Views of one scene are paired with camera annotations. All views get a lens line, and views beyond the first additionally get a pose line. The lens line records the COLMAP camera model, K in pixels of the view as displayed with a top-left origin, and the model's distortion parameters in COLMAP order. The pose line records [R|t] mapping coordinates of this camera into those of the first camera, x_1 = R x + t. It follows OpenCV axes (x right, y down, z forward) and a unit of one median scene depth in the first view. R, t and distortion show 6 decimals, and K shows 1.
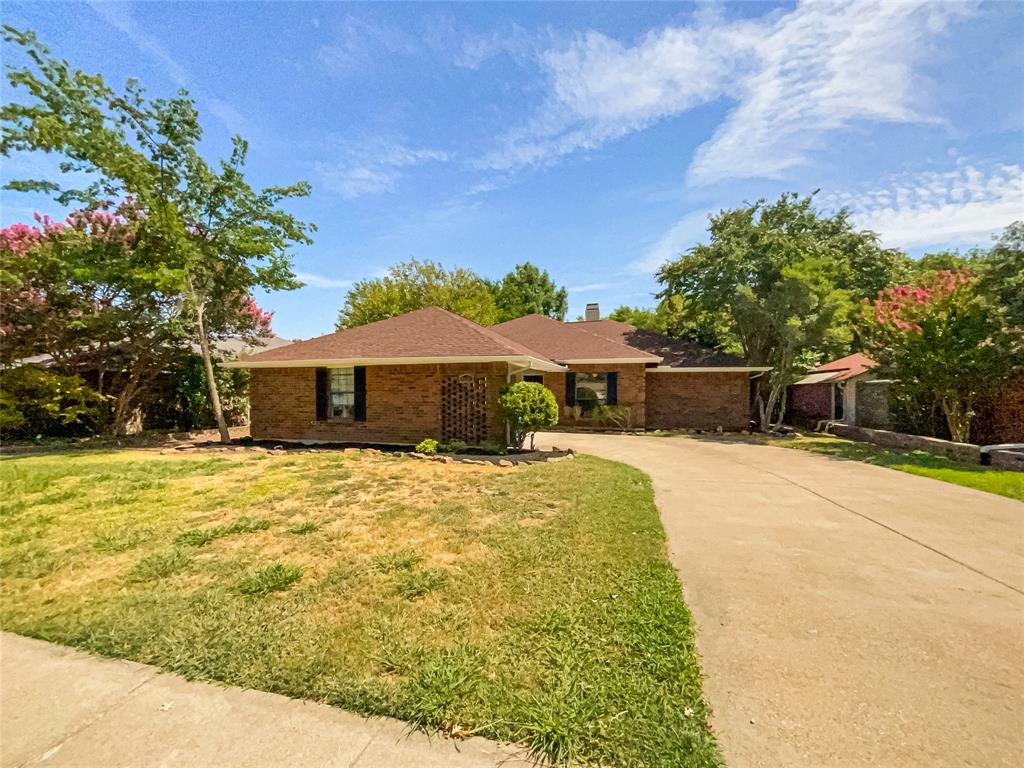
lens RADIAL K [[449.7, 0, 489.3], [0, 449.7, 391.0], [0, 0, 1]] dist [0.002916, 0.000393]
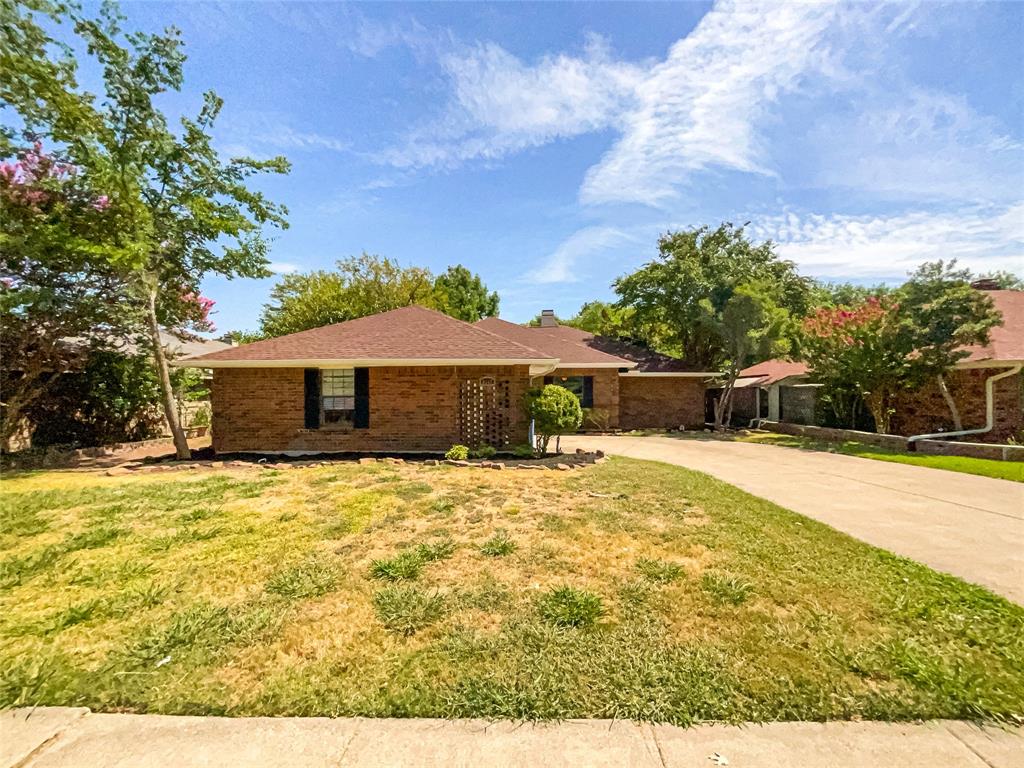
lens RADIAL K [[449.7, 0, 508.7], [0, 449.7, 391.9], [0, 0, 1]] dist [0.002916, 0.000393]
pose [[0.965573, -0.001758, 0.260127, -0.197351], [0.002868, 0.999988, -0.003884, -0.001543], [-0.260117, 0.004496, 0.965567, 0.037011]]
